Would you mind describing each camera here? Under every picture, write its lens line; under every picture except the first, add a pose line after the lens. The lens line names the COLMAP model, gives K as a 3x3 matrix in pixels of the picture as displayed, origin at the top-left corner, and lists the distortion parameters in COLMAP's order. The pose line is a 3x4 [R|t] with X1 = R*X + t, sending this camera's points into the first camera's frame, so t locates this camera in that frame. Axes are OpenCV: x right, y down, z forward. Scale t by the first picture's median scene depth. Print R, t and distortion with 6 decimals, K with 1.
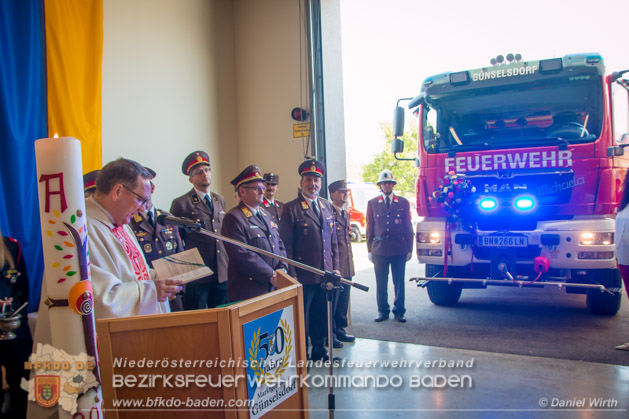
lens RADIAL K [[482.1, 0, 317.7], [0, 482.1, 212.9], [0, 0, 1]] dist [-0.044424, 0.014916]
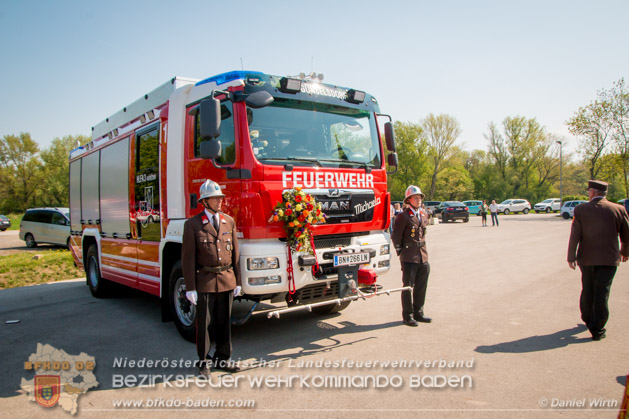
lens RADIAL K [[482.1, 0, 313.5], [0, 482.1, 212.4], [0, 0, 1]] dist [-0.044424, 0.014916]
pose [[0.406397, -0.001810, 0.913695, -0.557105], [0.024772, 0.999652, -0.009038, -0.030692], [-0.913361, 0.026307, 0.406300, 0.629139]]
